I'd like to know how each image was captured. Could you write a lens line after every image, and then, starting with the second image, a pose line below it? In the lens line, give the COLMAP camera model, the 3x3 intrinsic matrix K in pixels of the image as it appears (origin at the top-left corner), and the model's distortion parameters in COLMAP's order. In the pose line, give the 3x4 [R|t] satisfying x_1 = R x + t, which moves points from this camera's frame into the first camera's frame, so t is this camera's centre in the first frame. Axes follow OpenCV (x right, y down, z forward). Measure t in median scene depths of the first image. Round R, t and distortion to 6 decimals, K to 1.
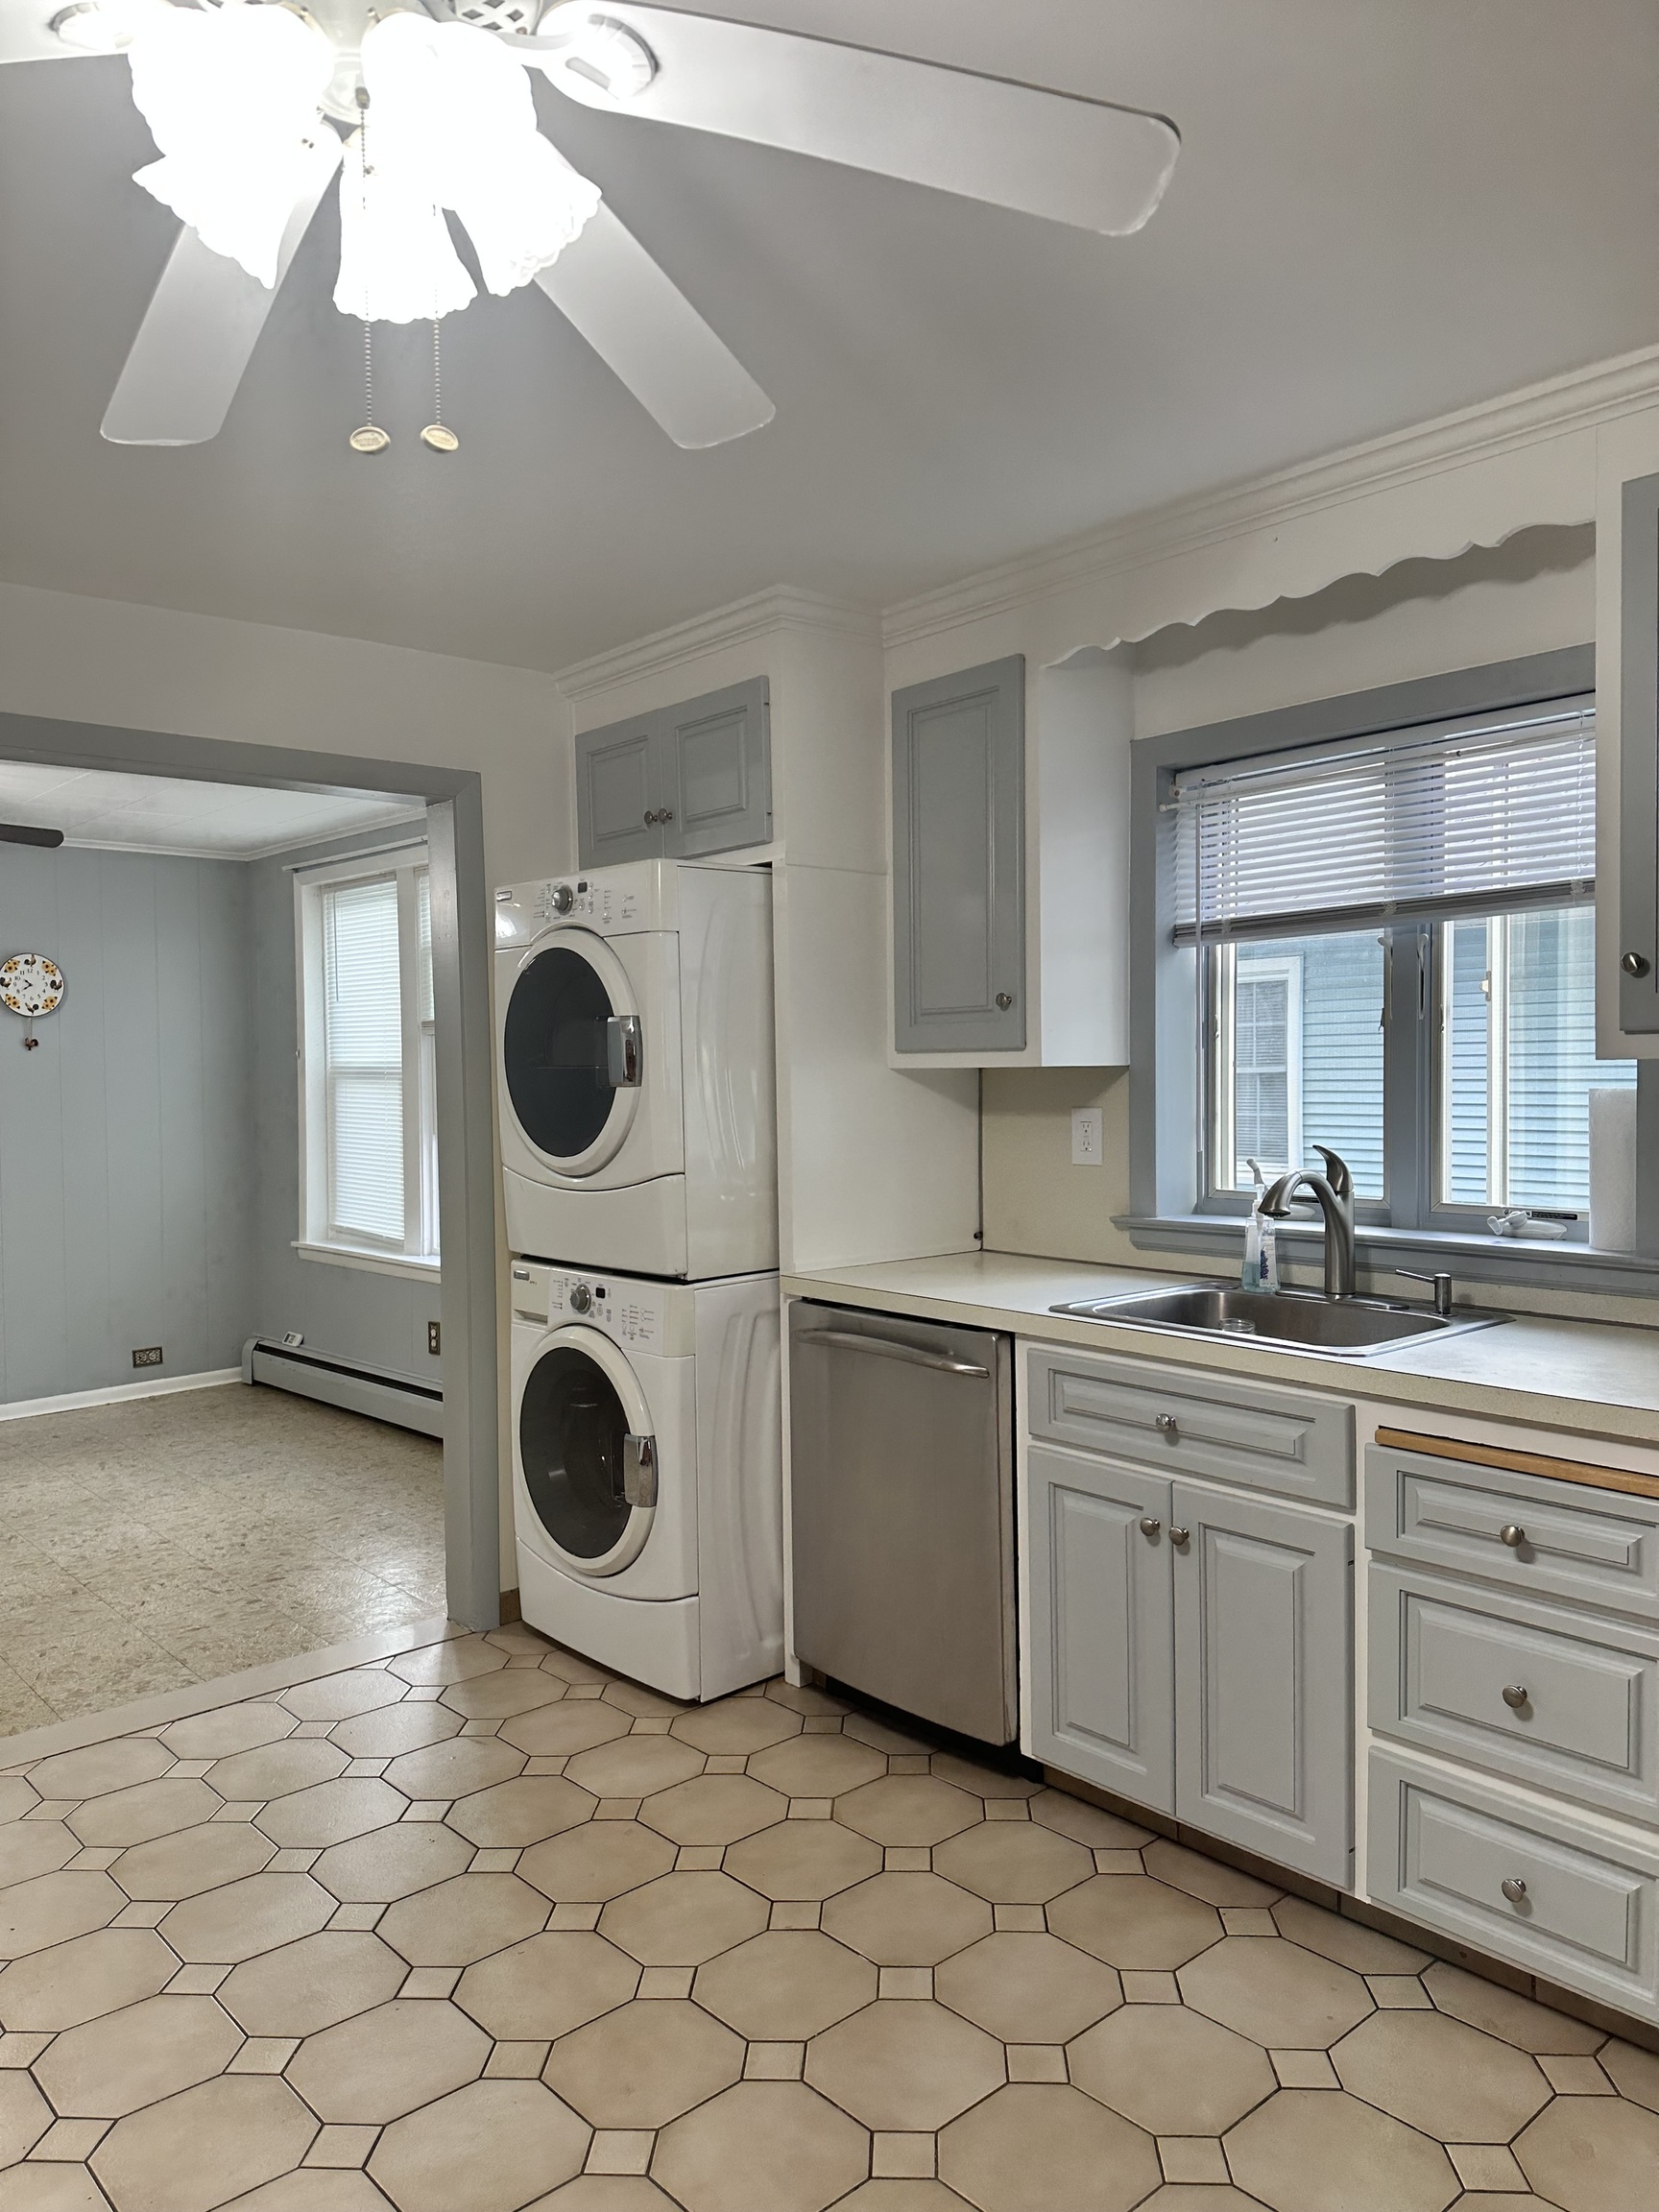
lens RADIAL K [[1560.4, 0, 832.8], [0, 1560.4, 1100.9], [0, 0, 1]] dist [0.051674, -0.005670]
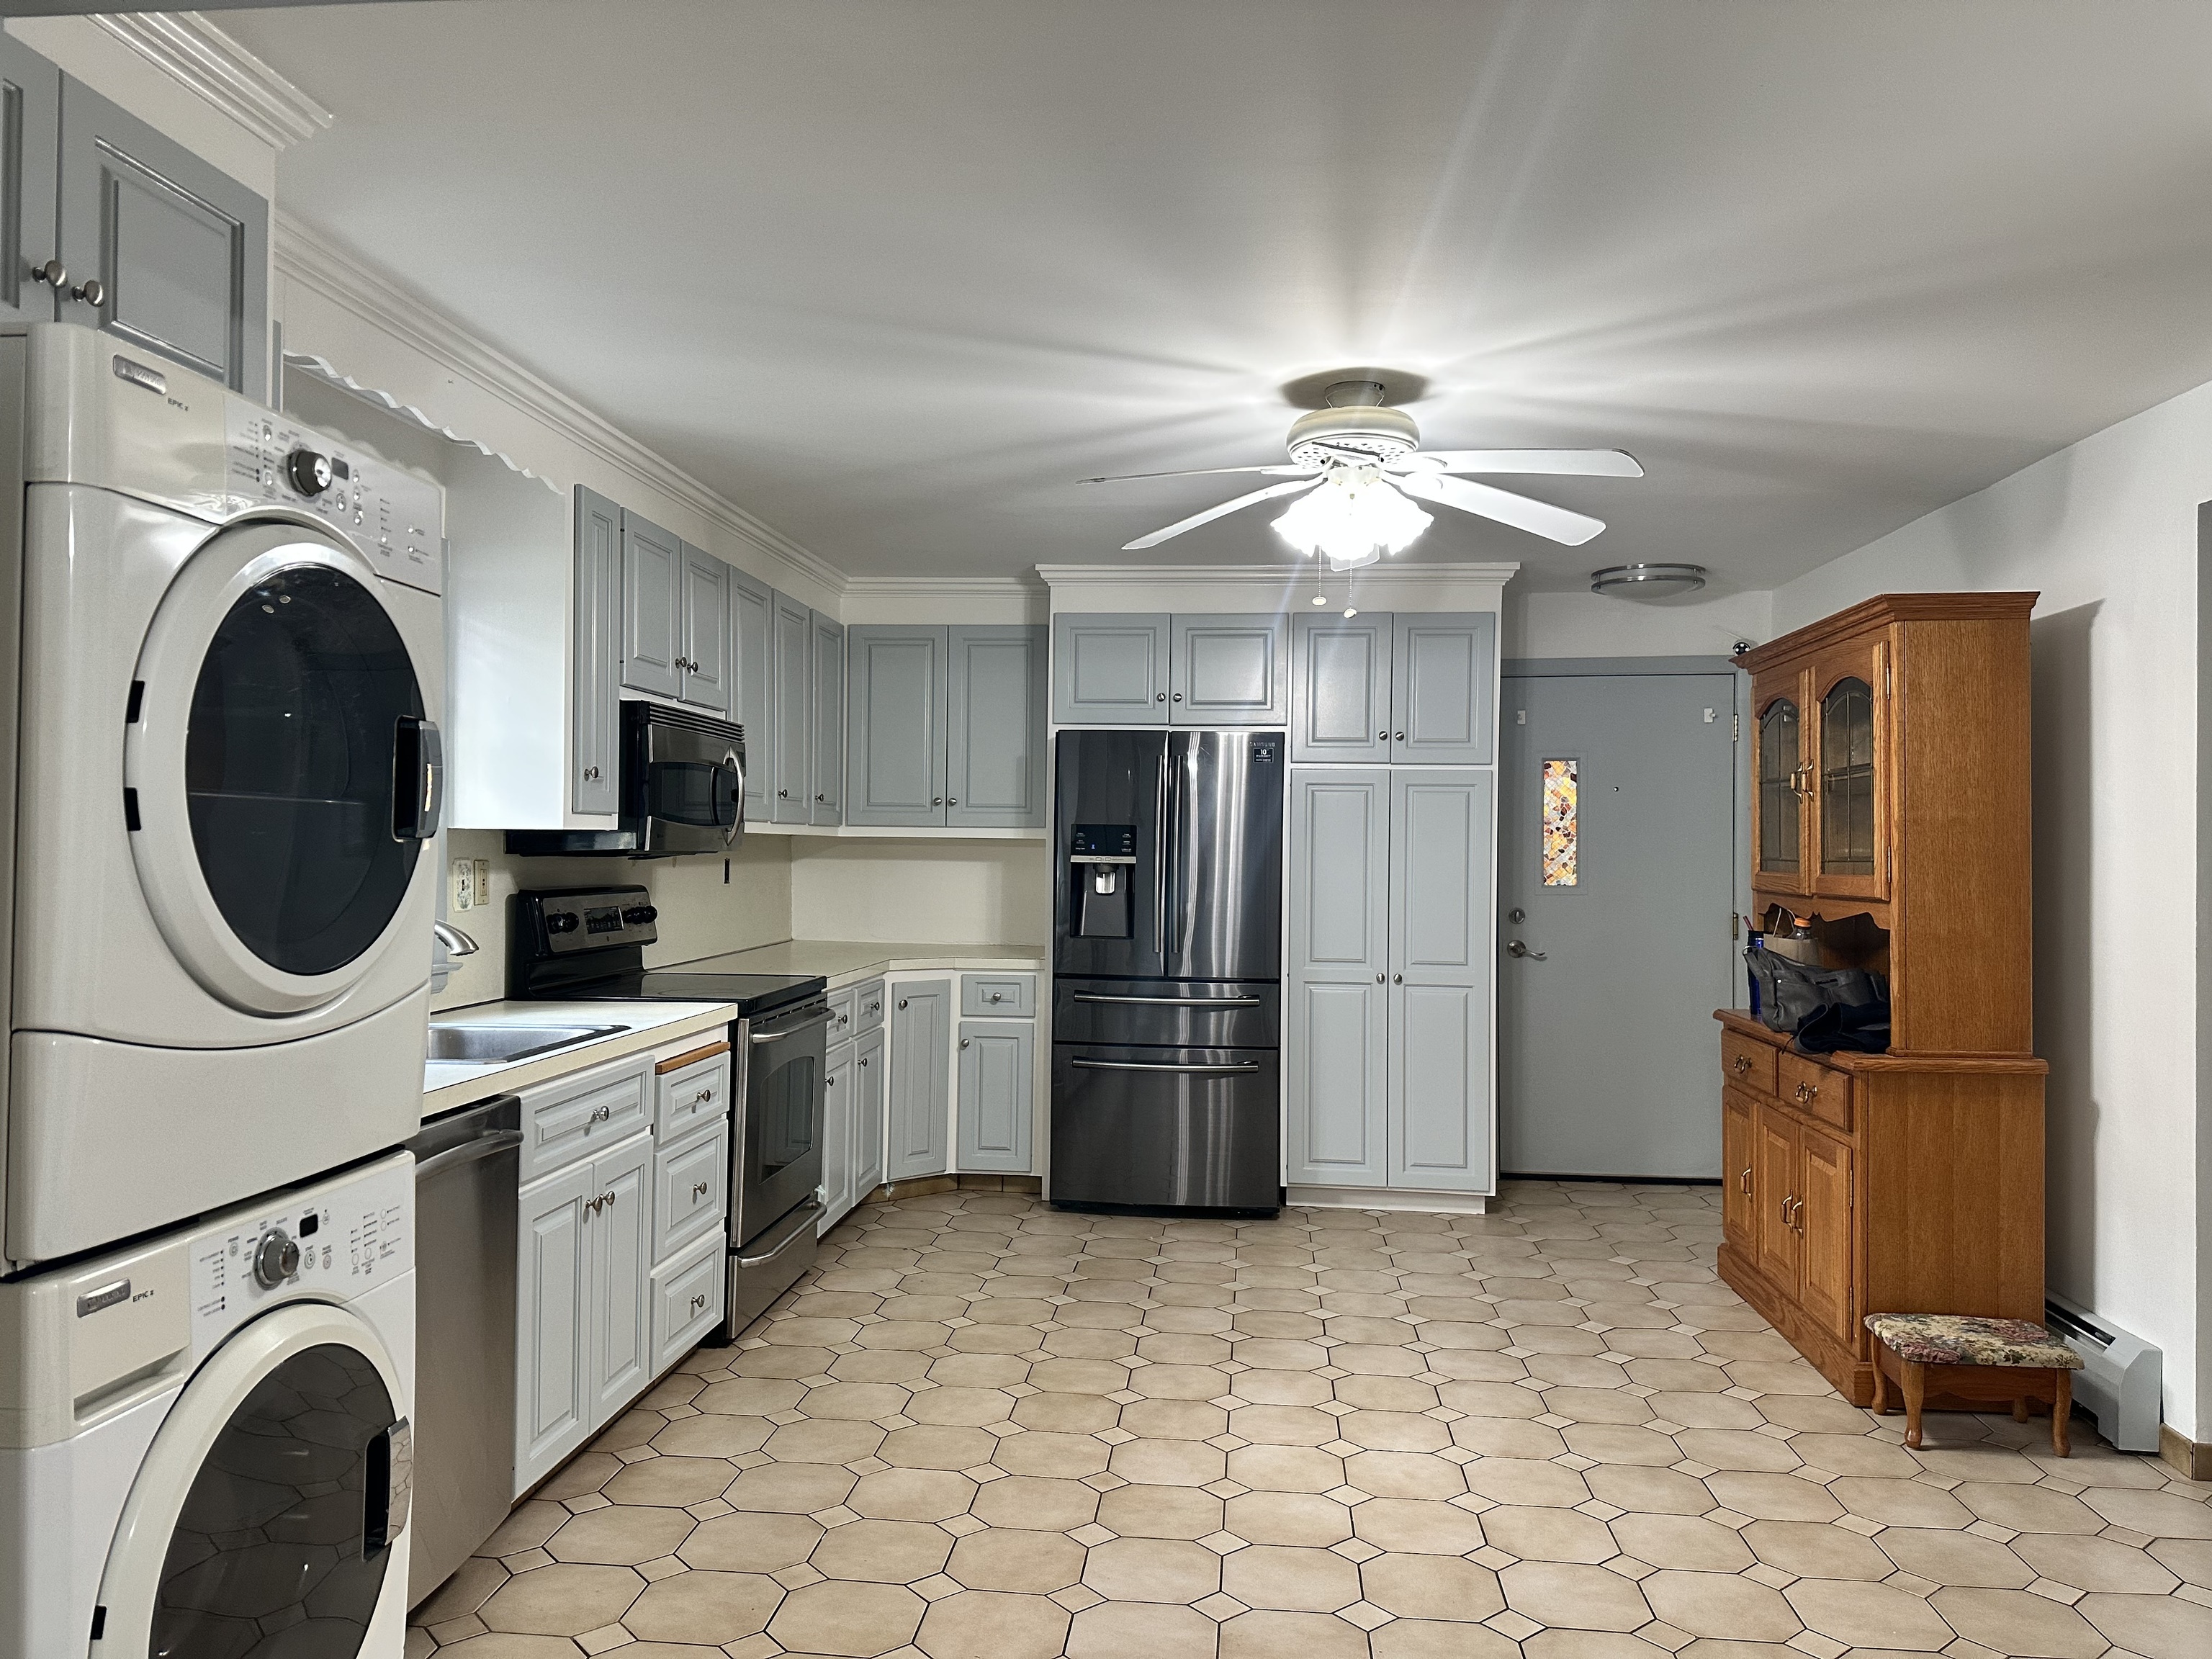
lens RADIAL K [[1560.4, 0, 1106.2], [0, 1560.4, 839.1], [0, 0, 1]] dist [0.051674, -0.005670]
pose [[-0.678503, 0.005509, 0.734577, -0.586508], [0.005787, 0.999981, -0.002154, -0.005308], [-0.734575, 0.002790, -0.678522, 0.934805]]
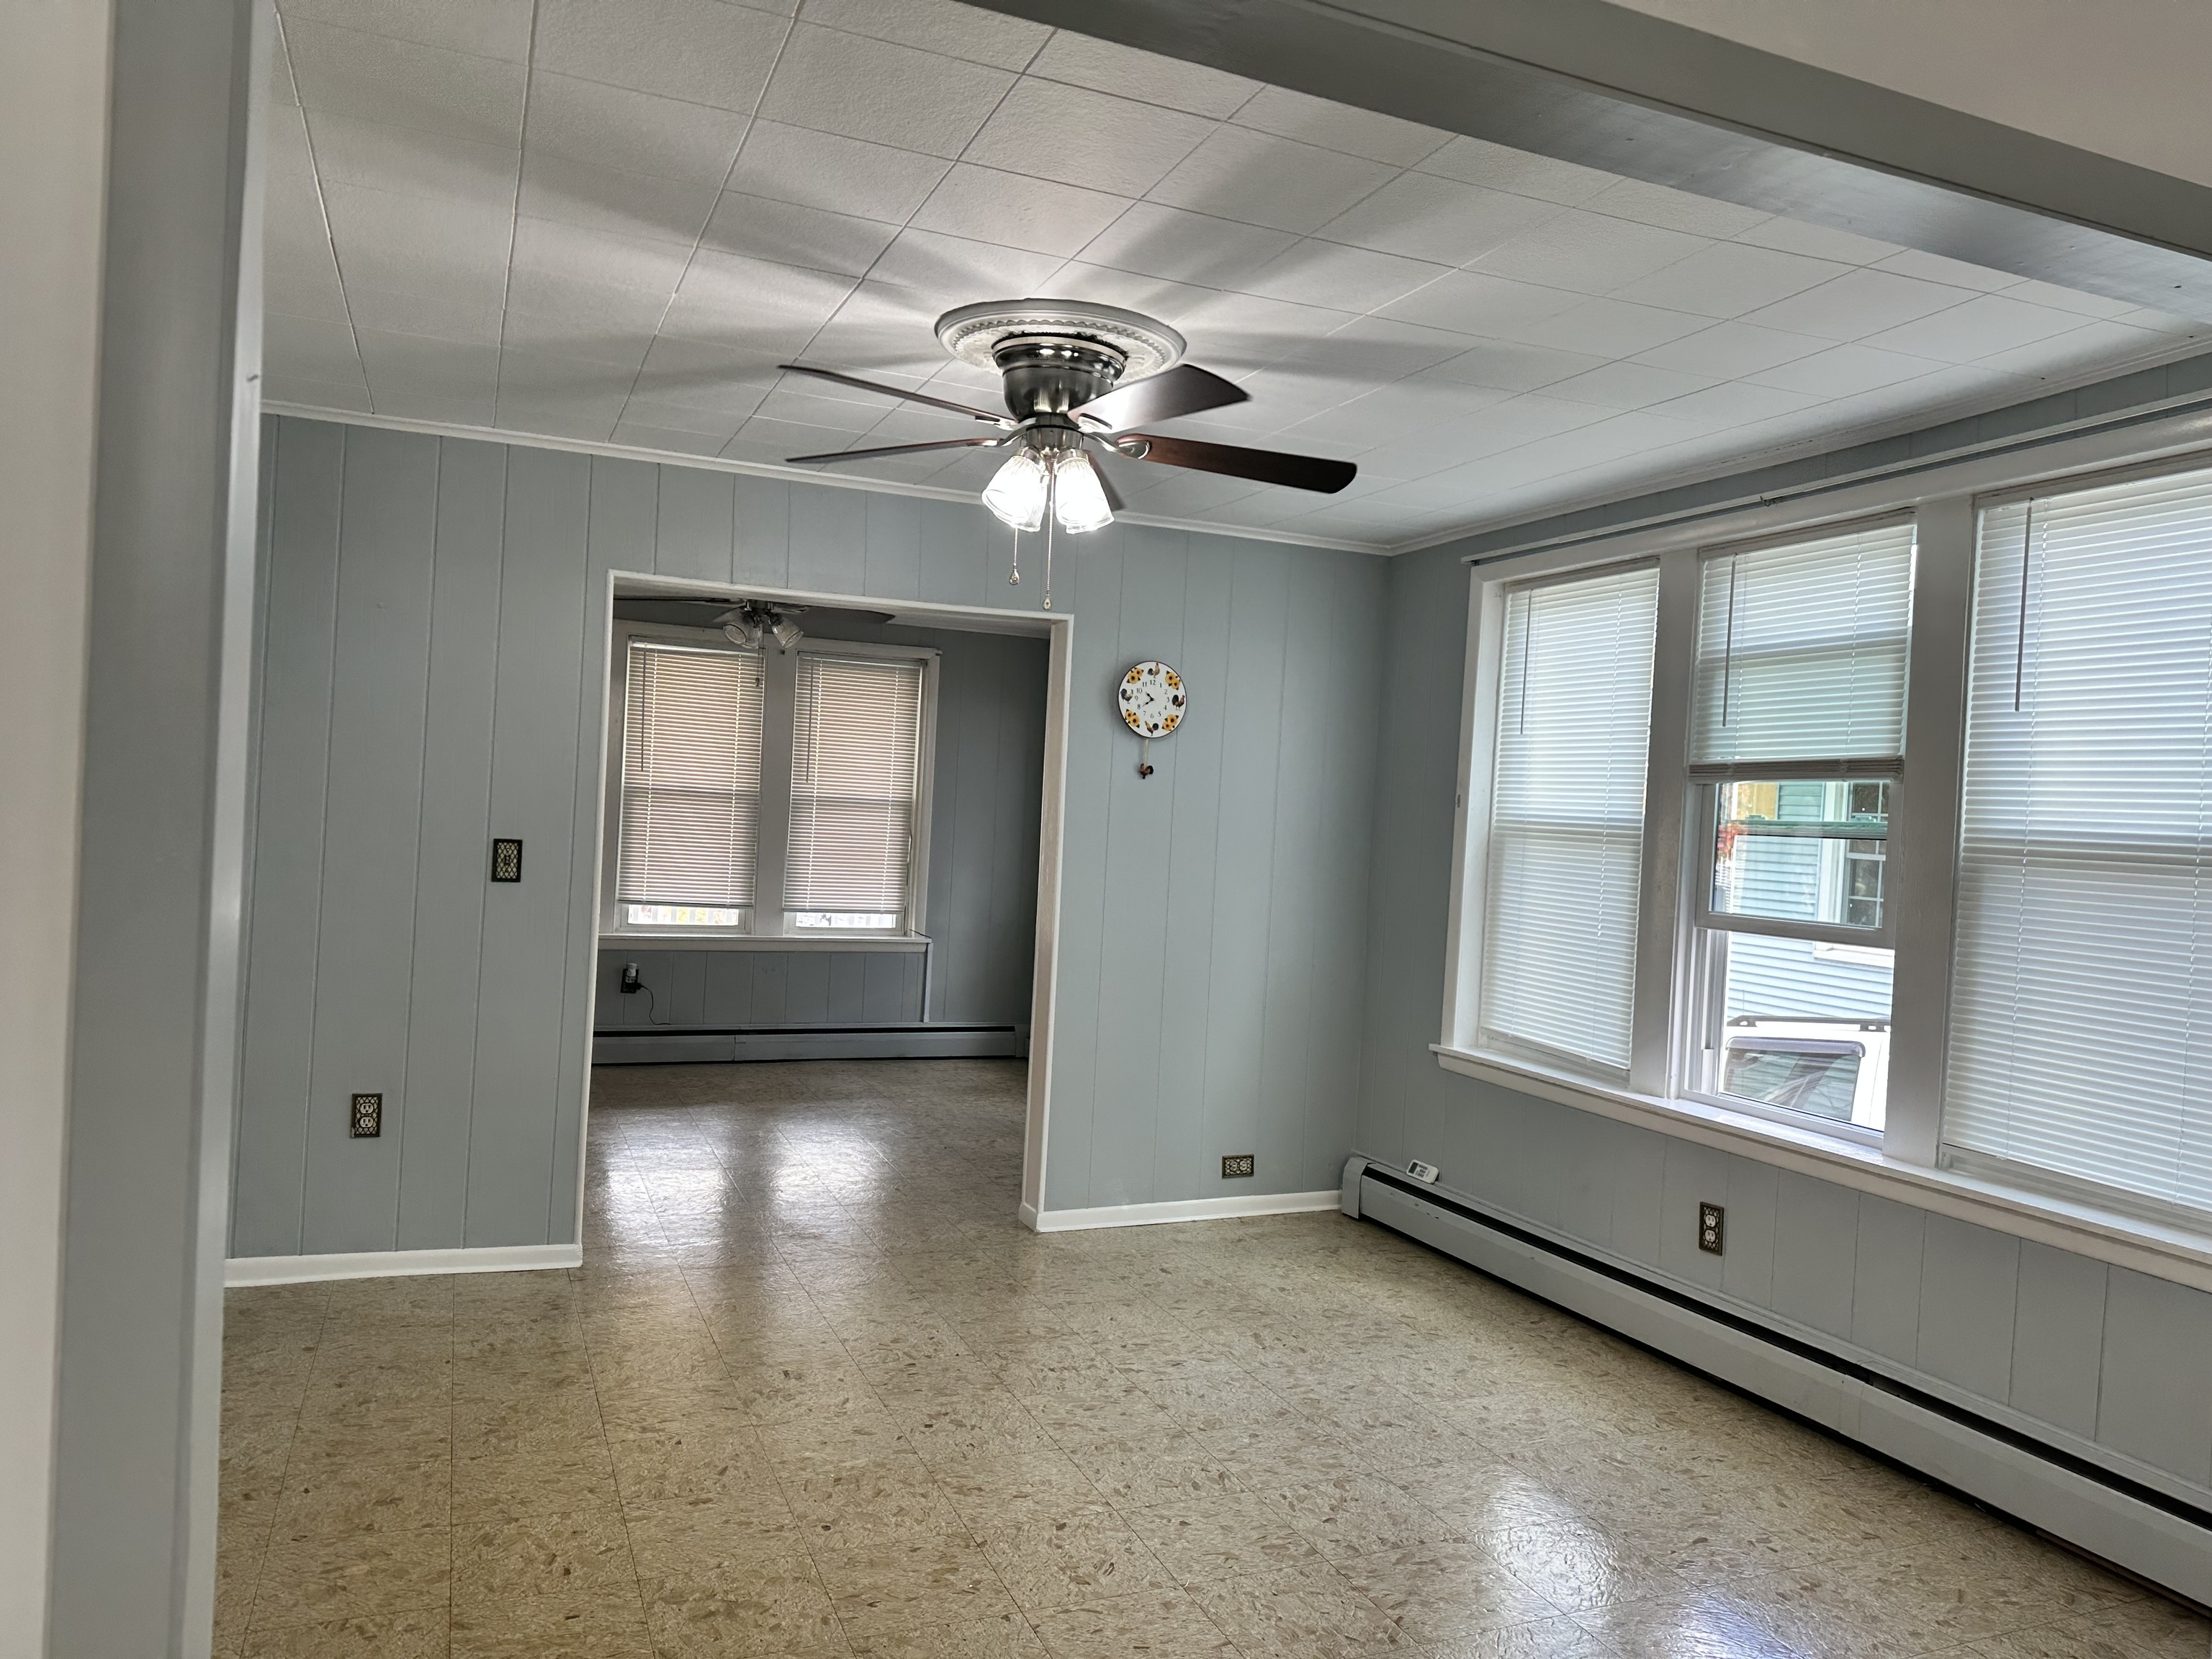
lens RADIAL K [[1560.4, 0, 1103.7], [0, 1560.4, 813.8], [0, 0, 1]] dist [0.051674, -0.005670]
pose [[0.938503, 0.060331, -0.339958, -0.251746], [-0.069638, 0.997456, -0.015230, -0.000041], [0.338174, 0.037968, 0.940317, 0.231212]]
